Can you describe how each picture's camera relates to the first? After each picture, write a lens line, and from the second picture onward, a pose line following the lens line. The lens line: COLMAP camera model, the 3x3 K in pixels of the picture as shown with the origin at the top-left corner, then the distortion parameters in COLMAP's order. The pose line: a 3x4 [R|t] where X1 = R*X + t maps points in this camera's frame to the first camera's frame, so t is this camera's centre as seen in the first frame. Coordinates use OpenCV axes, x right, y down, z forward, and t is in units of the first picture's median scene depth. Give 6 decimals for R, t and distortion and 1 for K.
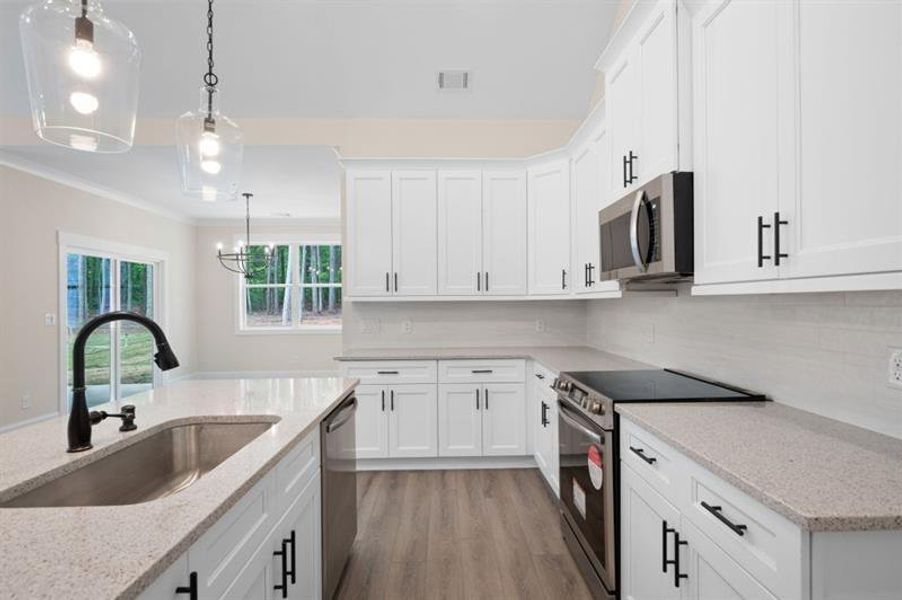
lens RADIAL K [[456.9, 0, 457.9], [0, 456.9, 302.2], [0, 0, 1]] dist [0.000083, -0.000282]
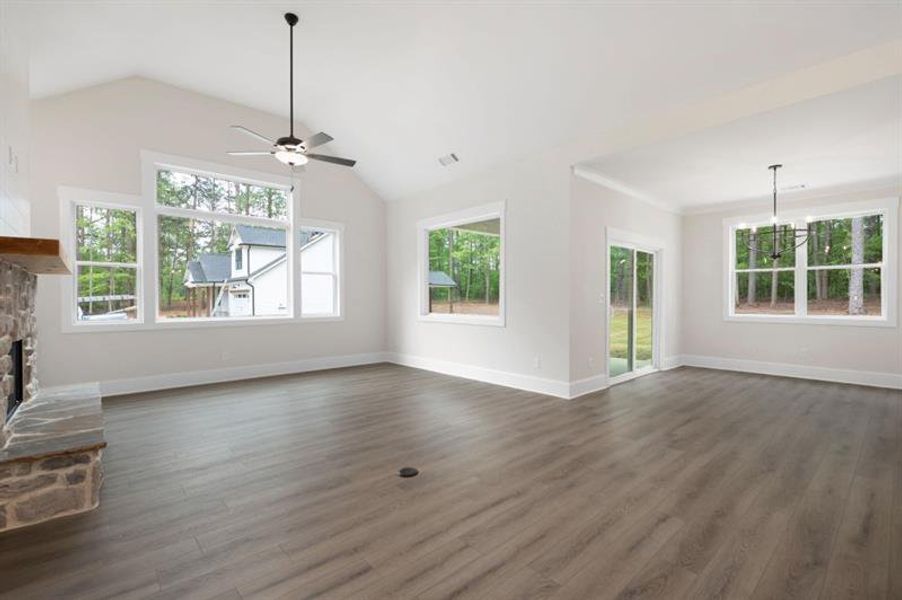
lens RADIAL K [[402.6, 0, 450.9], [0, 402.6, 302.8], [0, 0, 1]] dist [-0.000942, -0.000051]
pose [[0.650645, 0.015148, -0.759231, -0.446632], [-0.004178, 0.999857, 0.016369, 0.042960], [0.759370, -0.007479, 0.650616, -0.023927]]
